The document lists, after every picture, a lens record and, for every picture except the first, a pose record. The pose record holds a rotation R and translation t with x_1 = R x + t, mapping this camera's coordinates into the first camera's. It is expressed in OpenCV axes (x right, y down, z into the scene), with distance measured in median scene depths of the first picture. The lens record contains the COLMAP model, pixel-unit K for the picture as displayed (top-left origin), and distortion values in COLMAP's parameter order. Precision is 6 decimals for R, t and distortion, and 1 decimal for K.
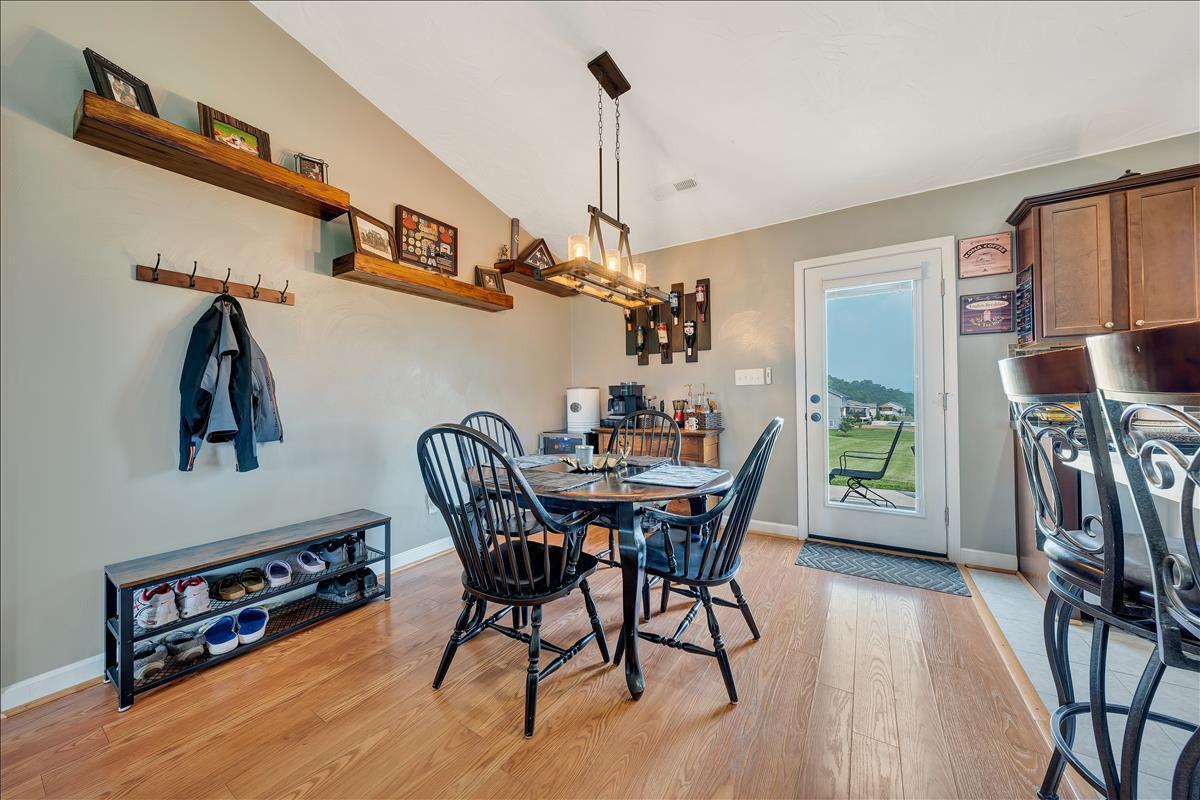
lens RADIAL K [[417.2, 0, 600.8], [0, 417.2, 394.7], [0, 0, 1]] dist [-0.002524, -0.000015]
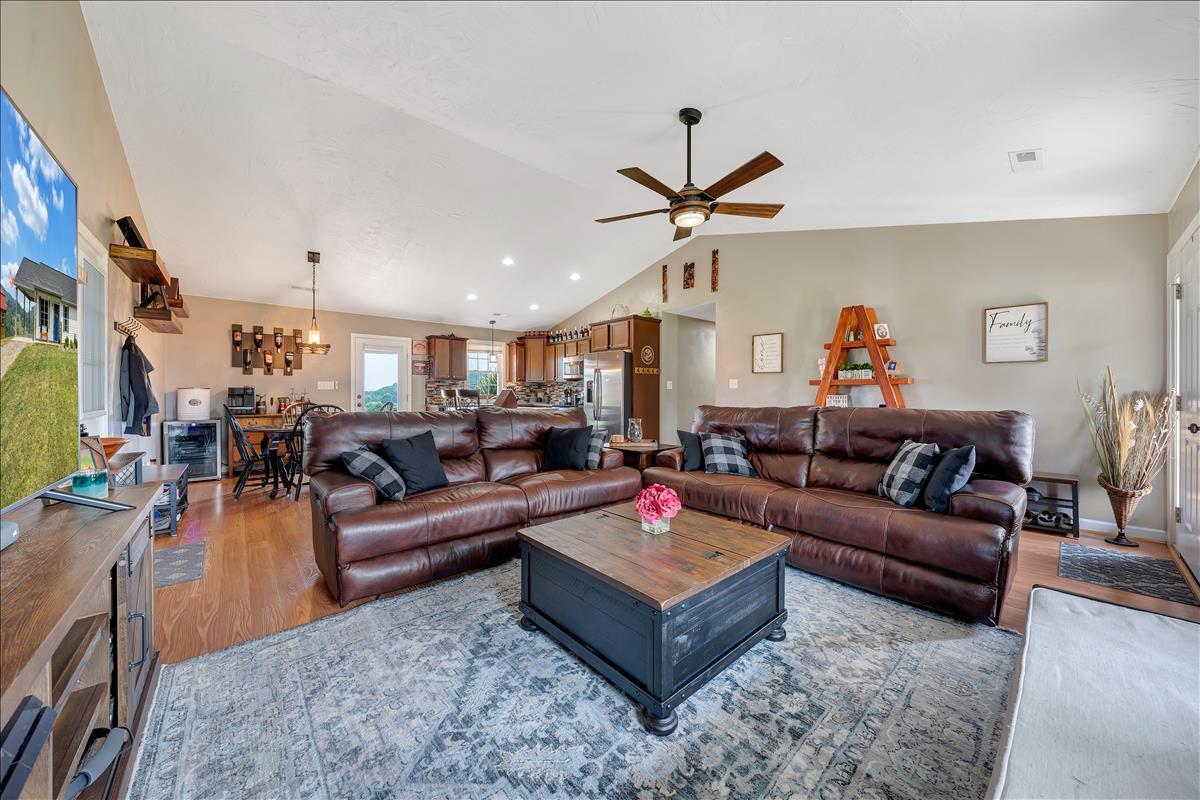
lens RADIAL K [[417.2, 0, 600.8], [0, 417.2, 394.7], [0, 0, 1]] dist [-0.002524, -0.000015]
pose [[0.279058, 0.007206, 0.960247, -1.125367], [-0.013118, 0.999907, -0.003691, -0.008449], [-0.960185, -0.011566, 0.279127, -0.763924]]
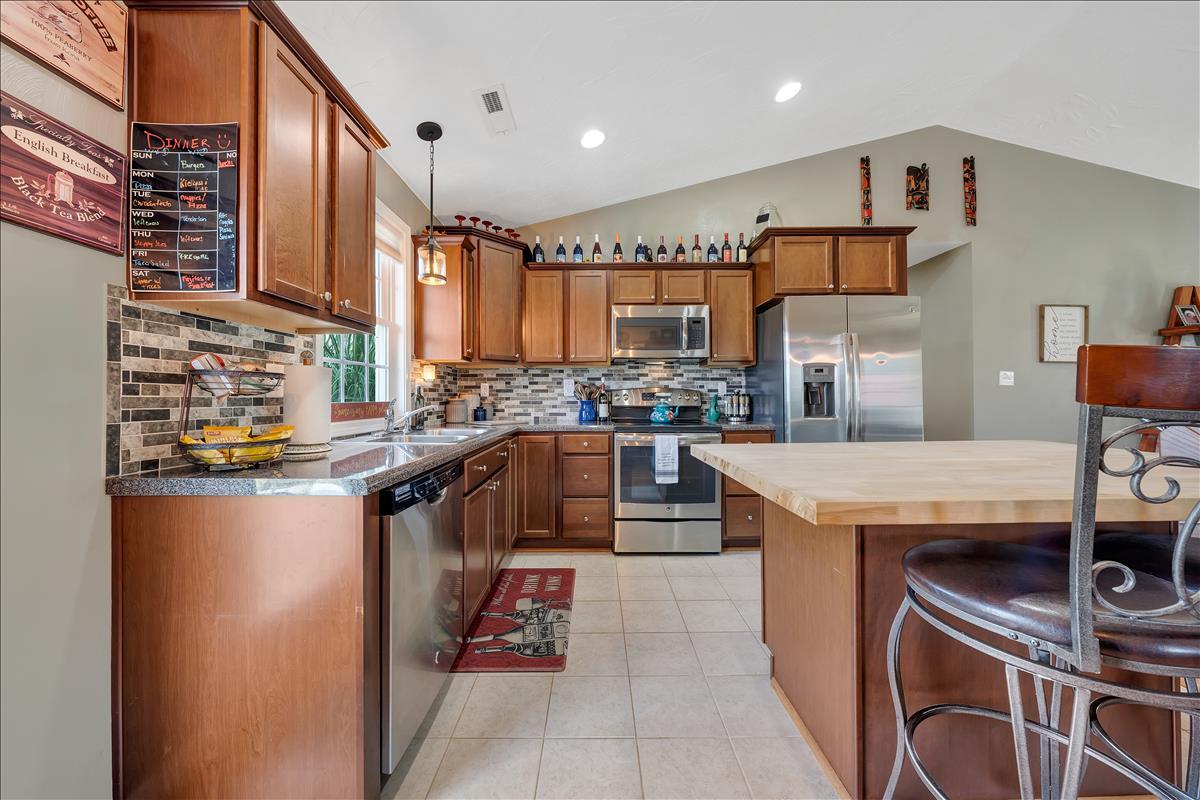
lens RADIAL K [[417.2, 0, 600.8], [0, 417.2, 394.7], [0, 0, 1]] dist [-0.002524, -0.000015]
pose [[-0.544667, 0.018275, 0.838454, 0.287859], [0.001342, 0.999780, -0.020920, -0.004399], [-0.838652, -0.010269, -0.544571, 0.599108]]
